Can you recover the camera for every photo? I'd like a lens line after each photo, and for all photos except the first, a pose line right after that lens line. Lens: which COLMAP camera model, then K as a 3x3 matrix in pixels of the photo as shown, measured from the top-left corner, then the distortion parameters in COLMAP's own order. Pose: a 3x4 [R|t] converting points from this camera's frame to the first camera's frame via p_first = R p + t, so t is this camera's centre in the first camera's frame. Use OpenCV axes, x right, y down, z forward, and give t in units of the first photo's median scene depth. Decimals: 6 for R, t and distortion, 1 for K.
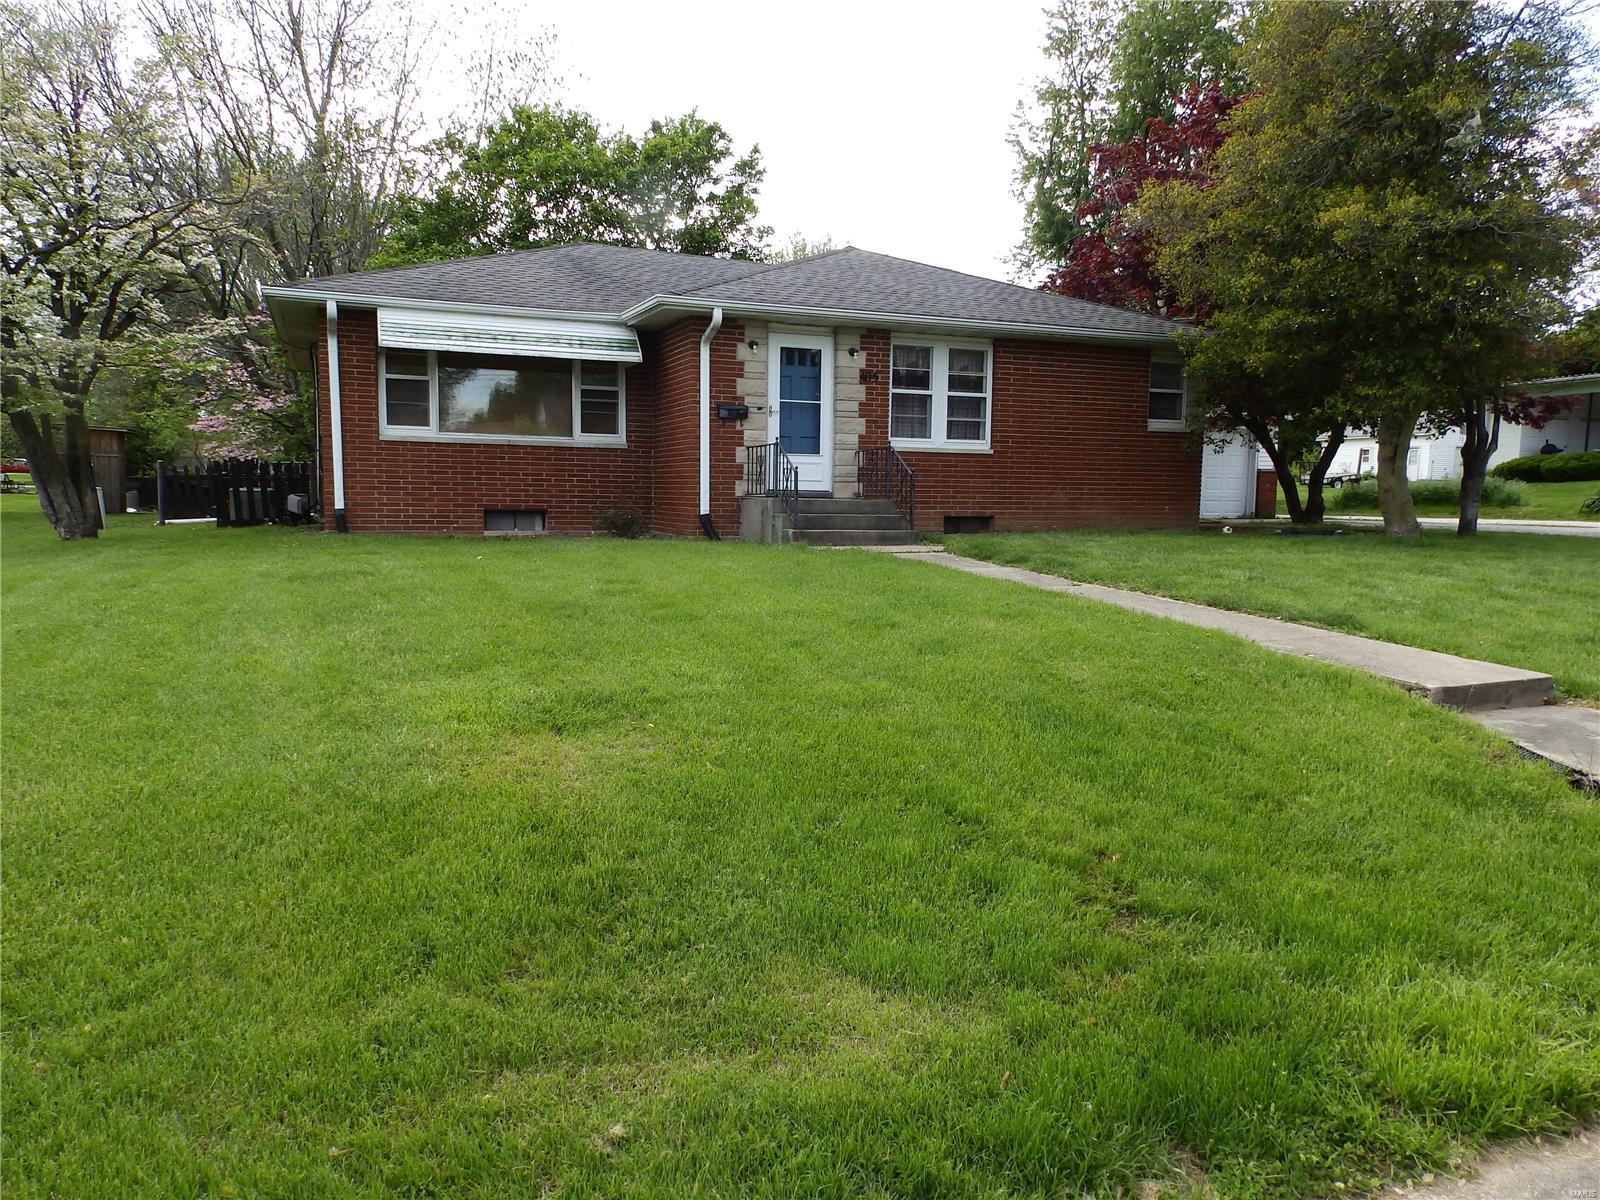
lens RADIAL K [[1094.3, 0, 795.3], [0, 1094.3, 598.5], [0, 0, 1]] dist [0.021185, -0.006182]
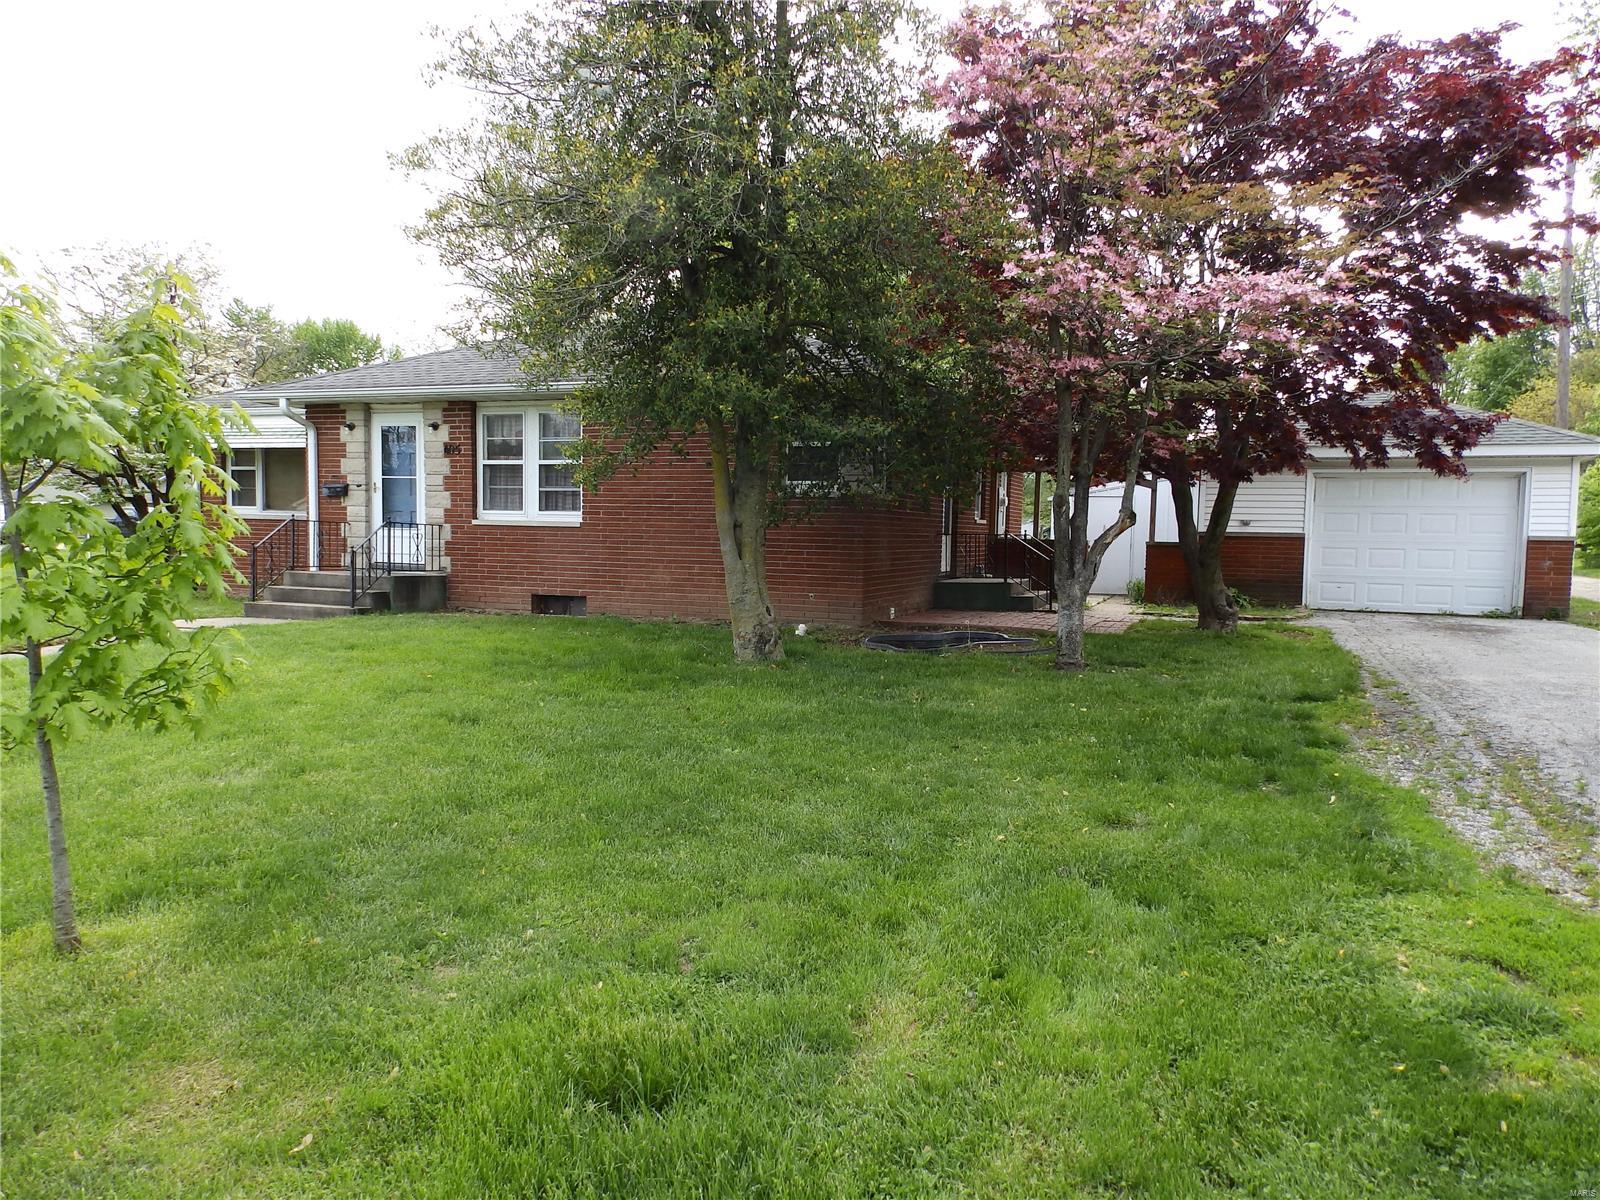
lens RADIAL K [[1094.3, 0, 795.9], [0, 1094.3, 601.1], [0, 0, 1]] dist [0.021185, -0.006182]
pose [[0.729994, 0.046301, -0.681883, 0.970091], [-0.076458, 0.996972, -0.014156, -0.076456], [0.679163, 0.062469, 0.731324, 0.496278]]
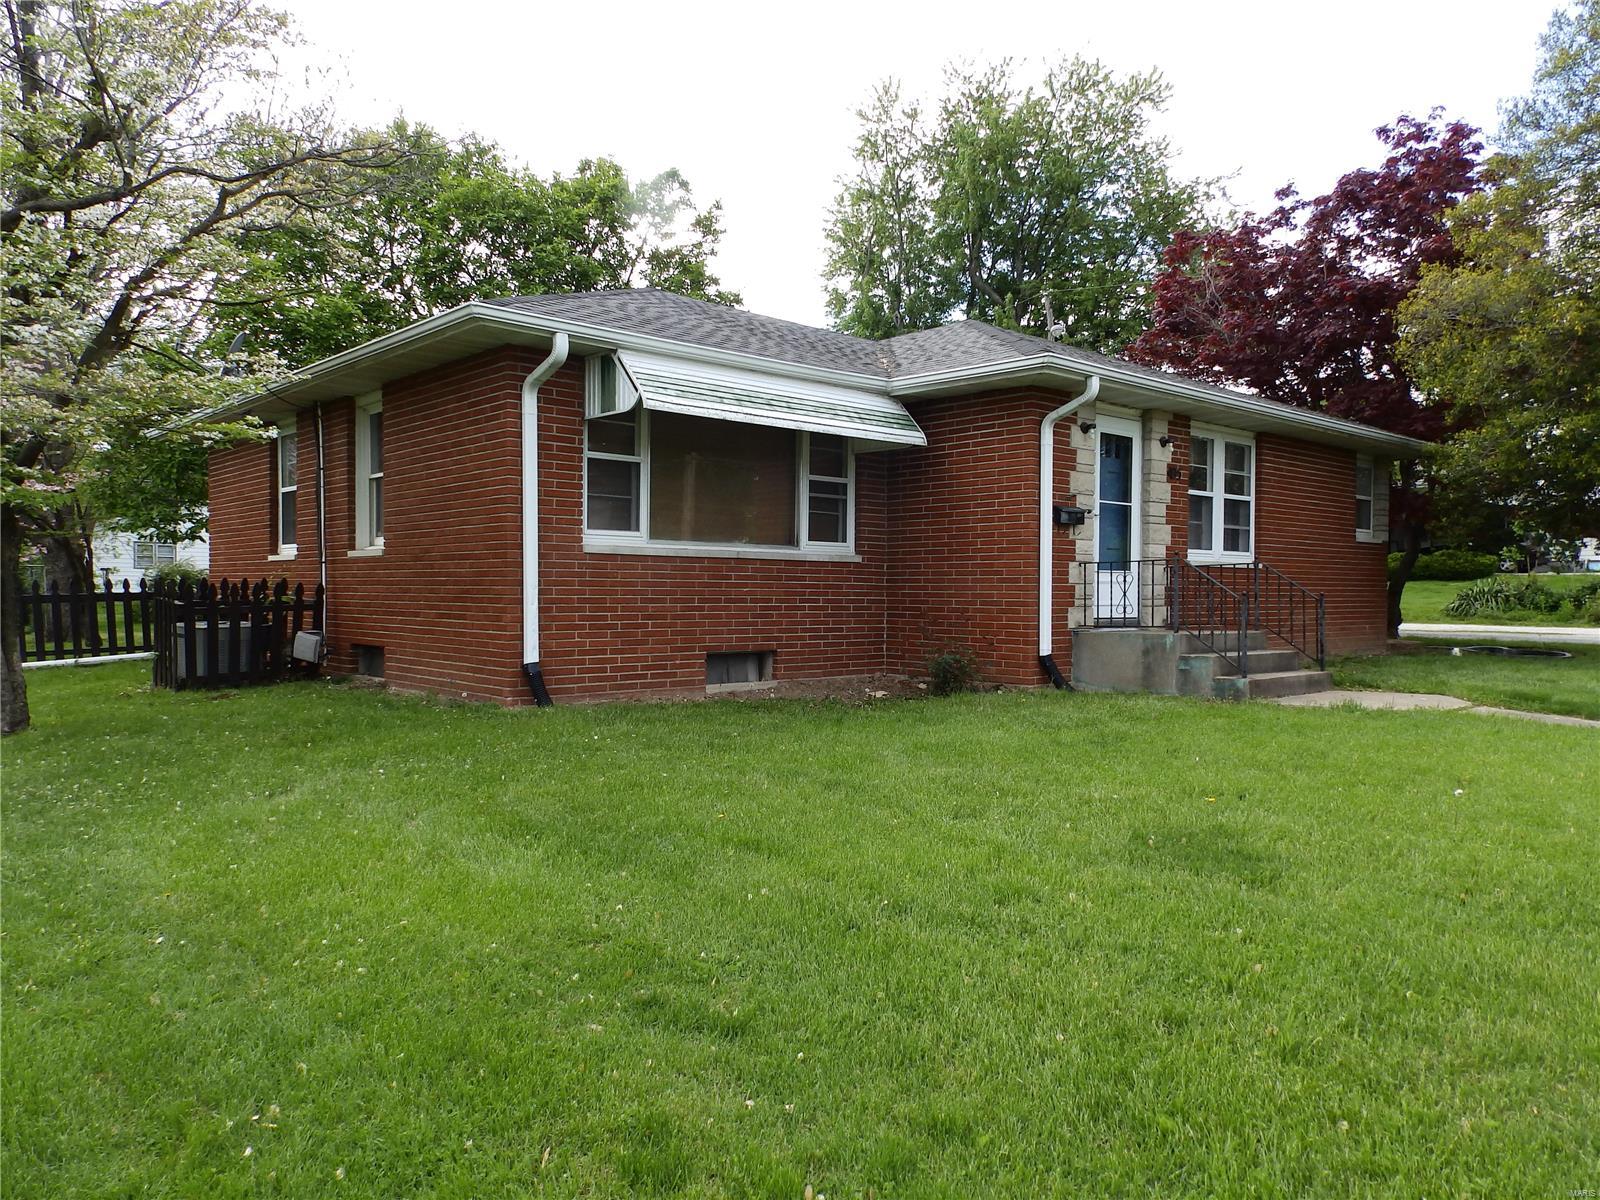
lens RADIAL K [[1094.3, 0, 801.2], [0, 1094.3, 597.0], [0, 0, 1]] dist [0.021185, -0.006182]
pose [[0.943771, -0.010329, 0.330438, -0.451450], [0.038488, 0.996148, -0.078787, -0.060872], [-0.328352, 0.087075, 0.940533, 0.347357]]
